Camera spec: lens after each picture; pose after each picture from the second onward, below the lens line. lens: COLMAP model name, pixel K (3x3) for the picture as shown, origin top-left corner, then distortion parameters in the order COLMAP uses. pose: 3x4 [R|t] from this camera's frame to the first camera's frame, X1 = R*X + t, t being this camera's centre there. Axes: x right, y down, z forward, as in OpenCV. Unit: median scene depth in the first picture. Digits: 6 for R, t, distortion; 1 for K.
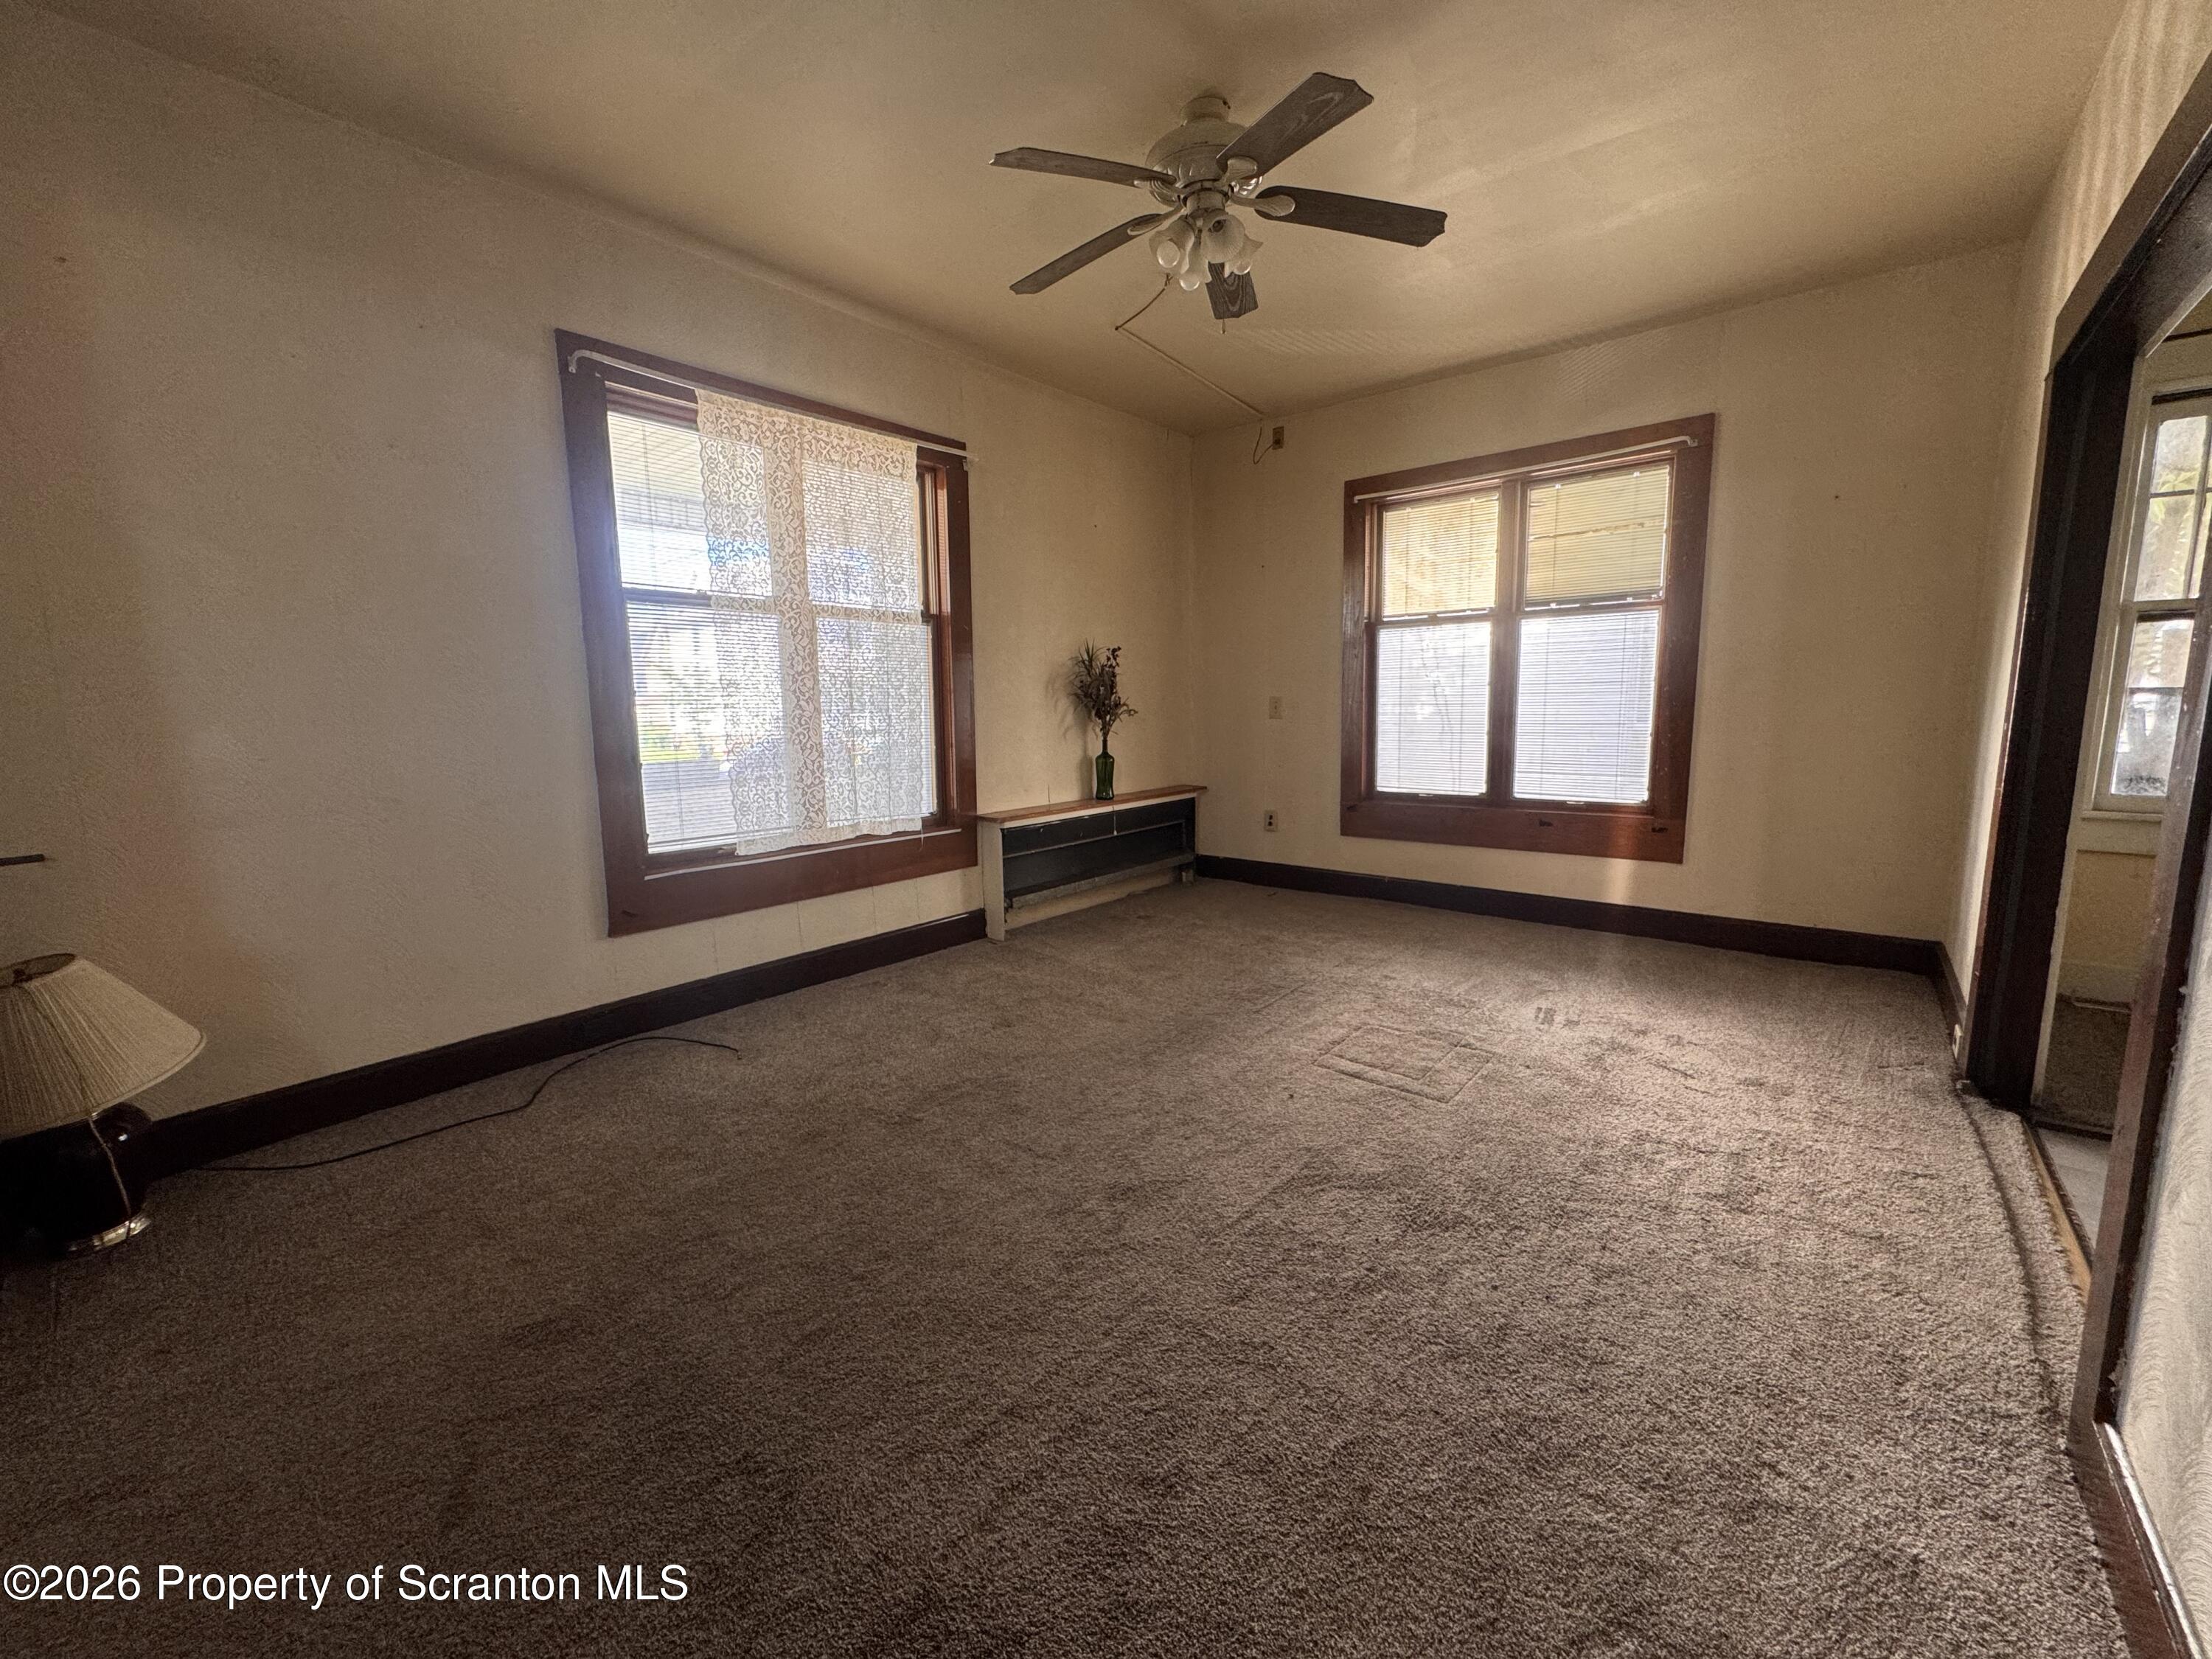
lens RADIAL K [[888.7, 0, 1111.2], [0, 888.7, 834.1], [0, 0, 1]] dist [-0.000260, 0.000323]
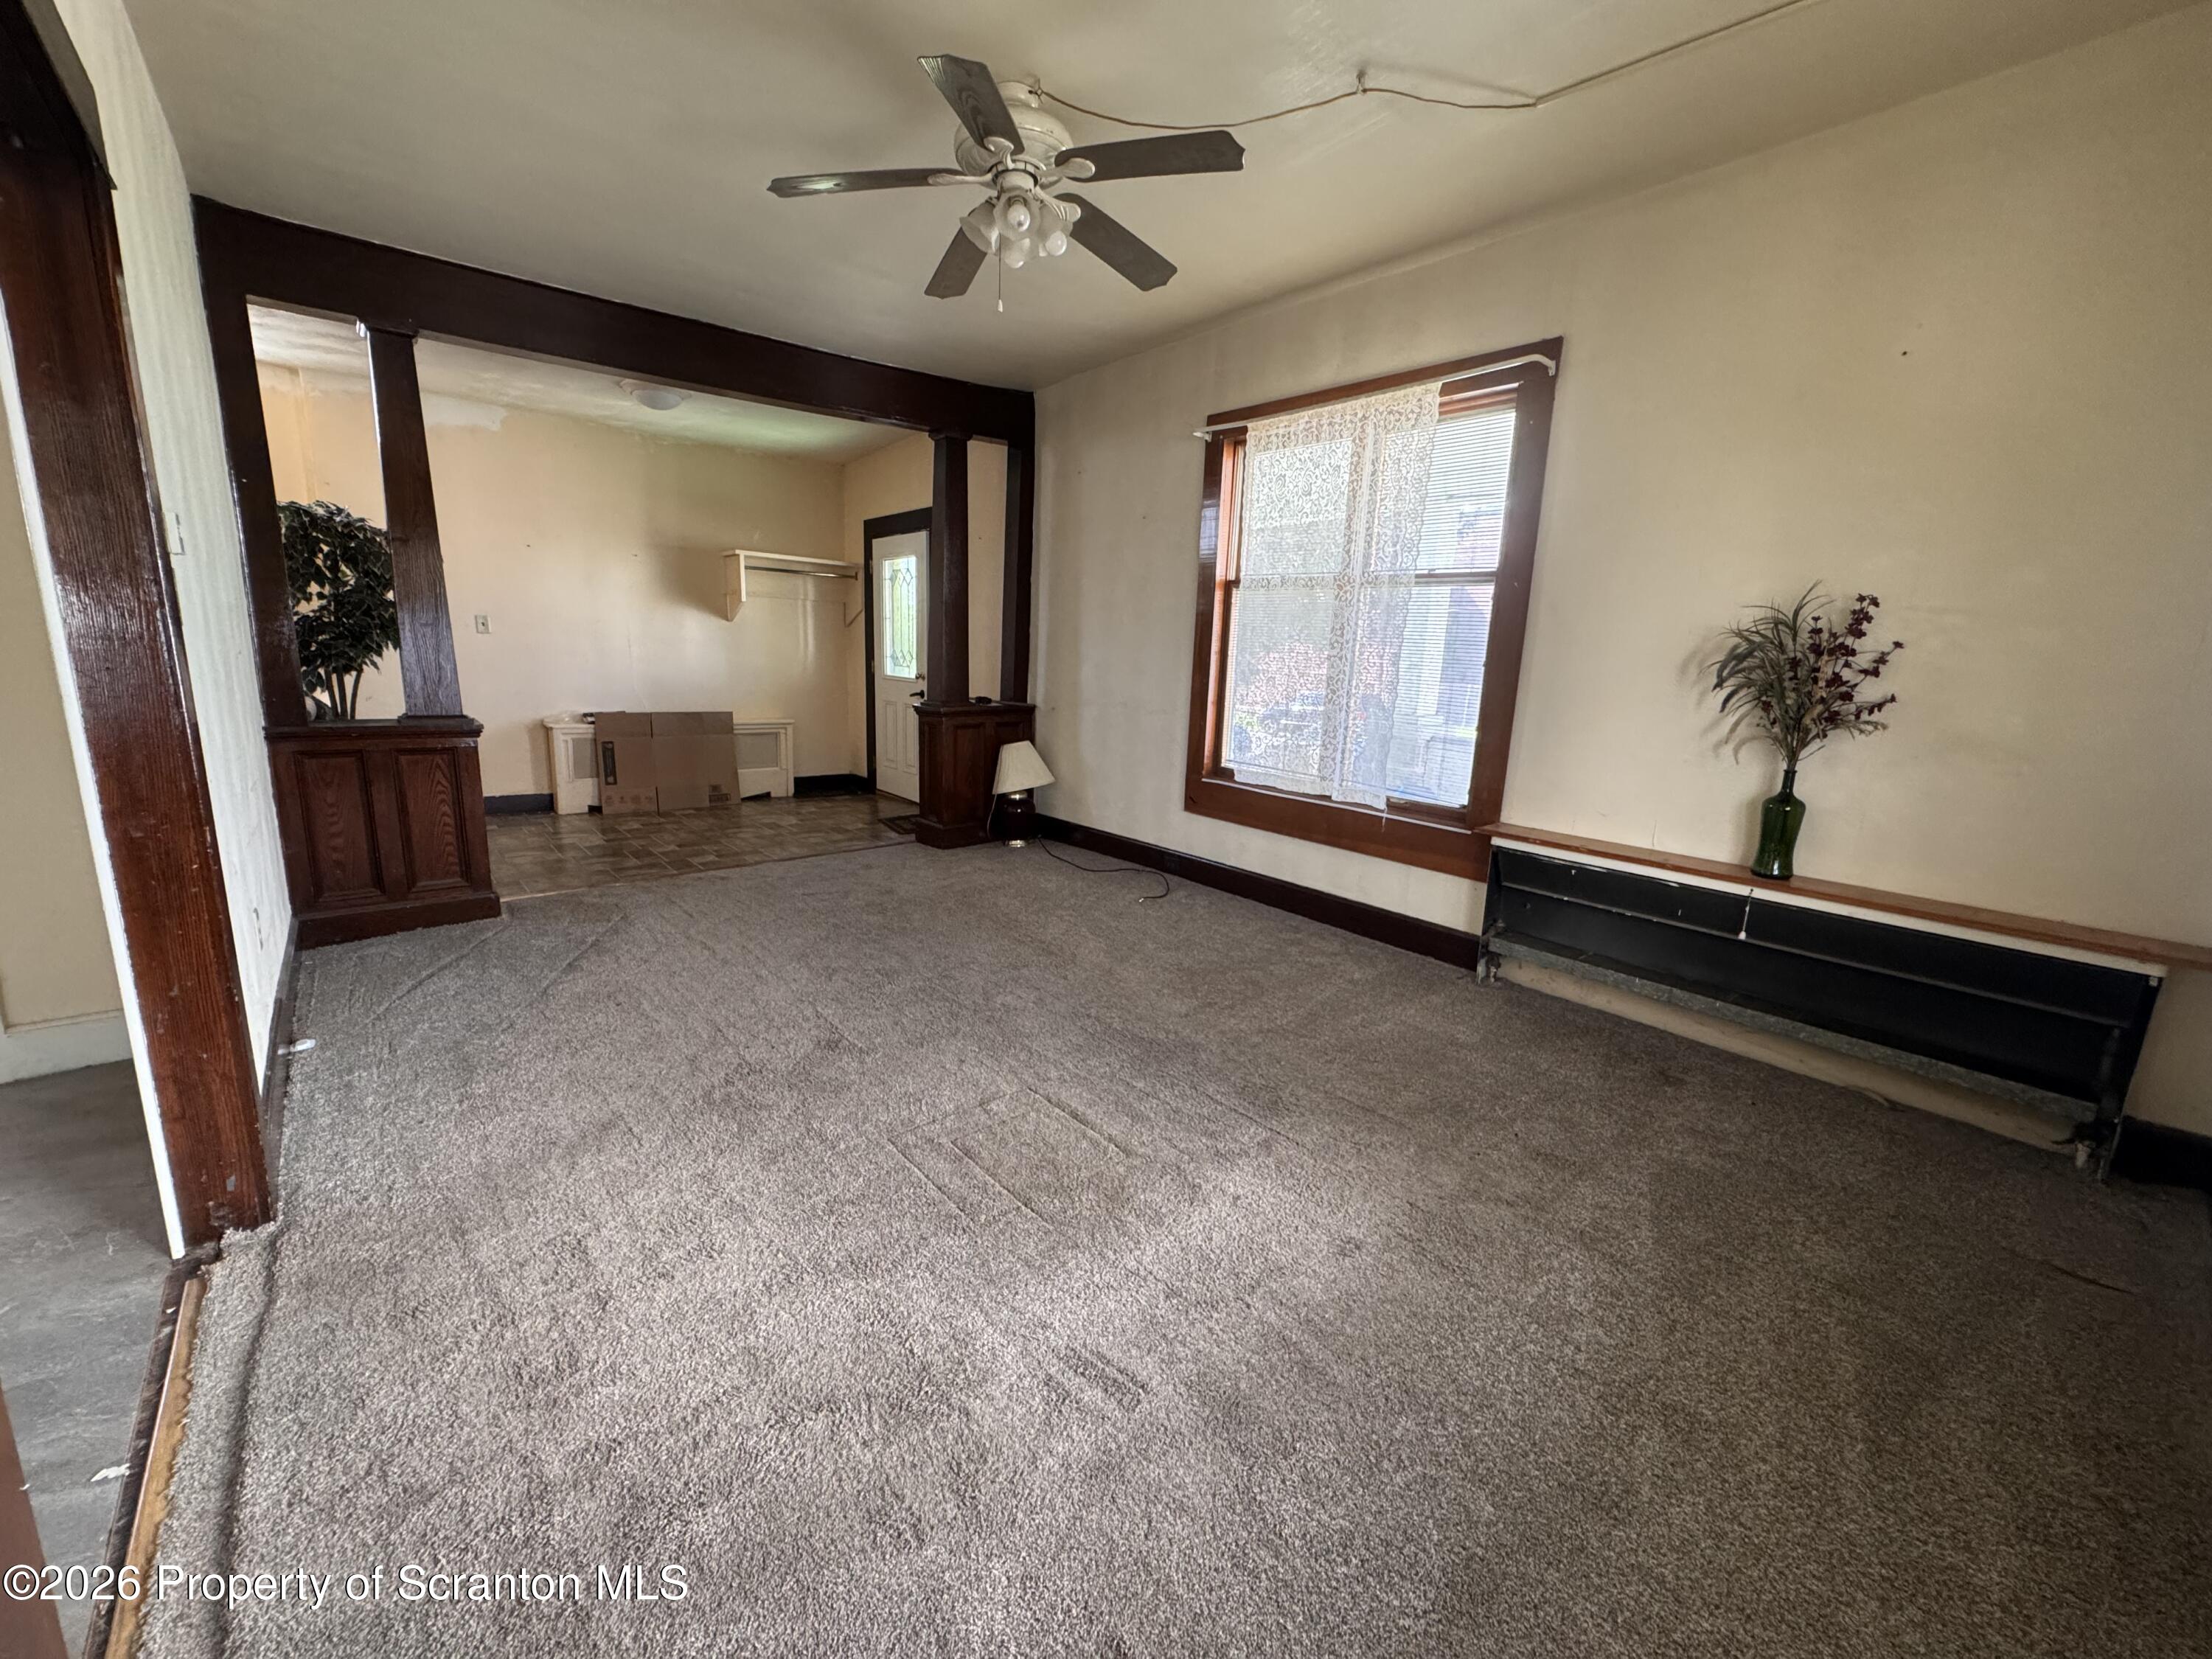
lens RADIAL K [[888.7, 0, 1101.8], [0, 888.7, 834.3], [0, 0, 1]] dist [-0.000260, 0.000323]
pose [[-0.187984, 0.215366, -0.958269, 0.729056], [-0.179811, 0.951627, 0.249147, -0.155607], [0.965572, 0.219143, -0.140166, 0.827713]]
